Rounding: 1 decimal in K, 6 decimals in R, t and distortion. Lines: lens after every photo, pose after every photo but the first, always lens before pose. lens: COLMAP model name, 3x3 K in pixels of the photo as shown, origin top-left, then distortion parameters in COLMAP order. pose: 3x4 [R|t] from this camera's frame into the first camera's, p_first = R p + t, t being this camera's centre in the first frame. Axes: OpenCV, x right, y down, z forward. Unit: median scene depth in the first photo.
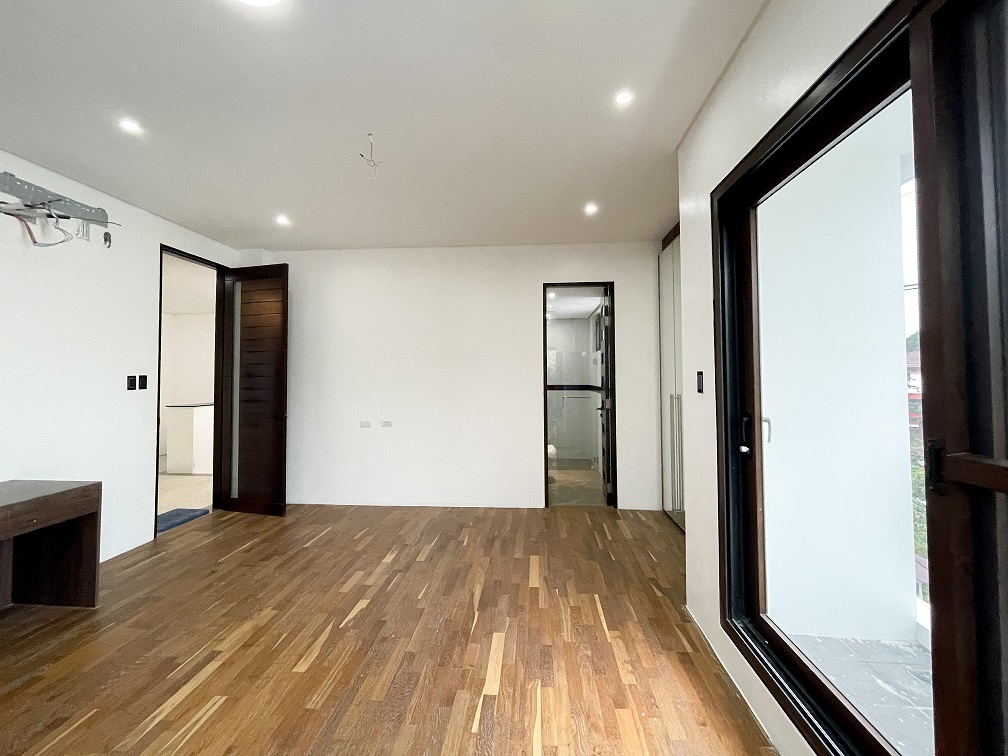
lens RADIAL K [[417.1, 0, 503.1], [0, 417.1, 364.4], [0, 0, 1]] dist [0.000964, -0.000140]
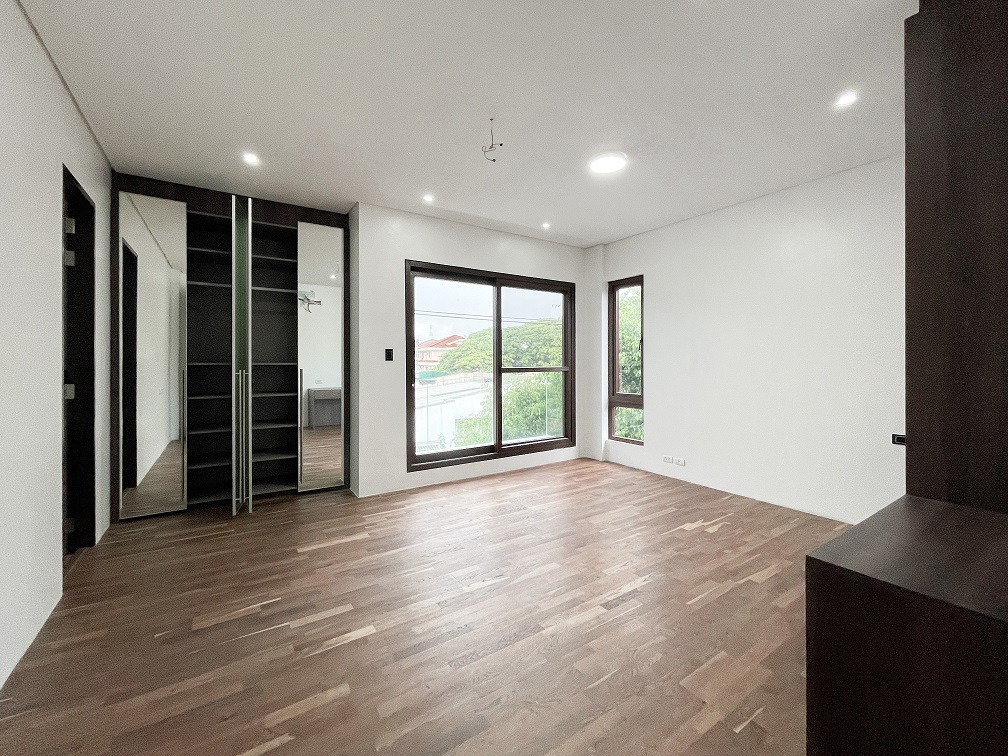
lens RADIAL K [[417.1, 0, 503.1], [0, 417.1, 364.4], [0, 0, 1]] dist [0.000964, -0.000140]
pose [[-0.620811, 0.001597, 0.783958, -1.127621], [-0.017785, 0.999712, -0.016119, 0.094887], [-0.783758, -0.023949, -0.620604, 1.558284]]
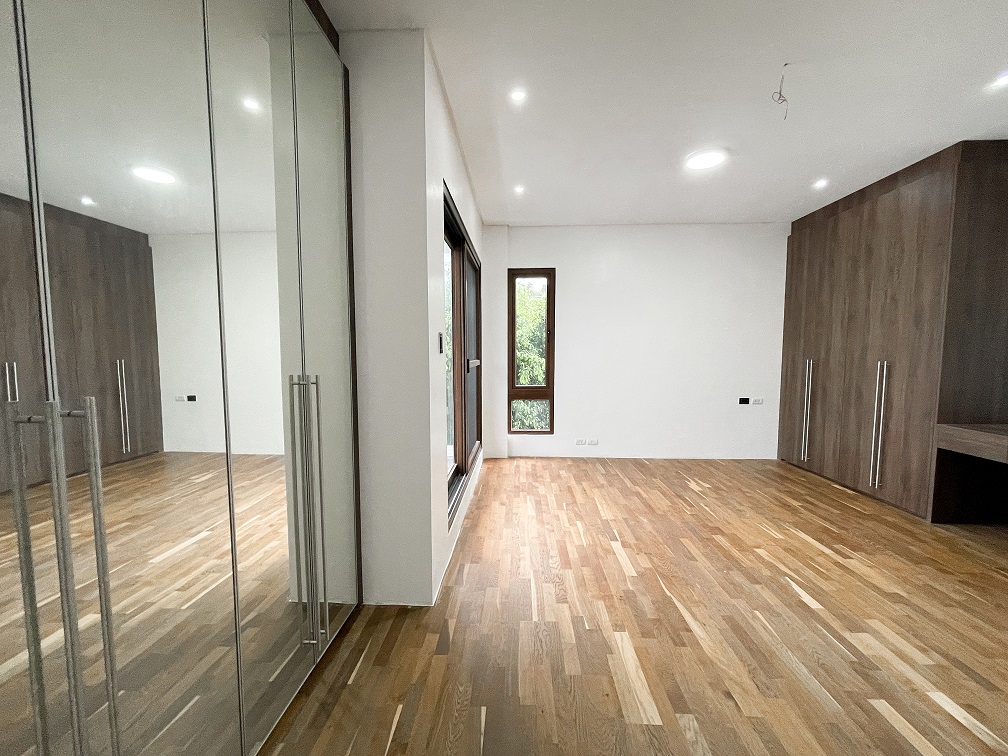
lens RADIAL K [[413.8, 0, 502.4], [0, 413.8, 383.0], [0, 0, 1]] dist [-0.000892, 0.000083]
pose [[-0.999262, 0.010458, -0.036972, 0.322665], [0.008750, 0.998901, 0.046043, 0.085410], [0.037413, 0.045685, -0.998255, 1.826837]]
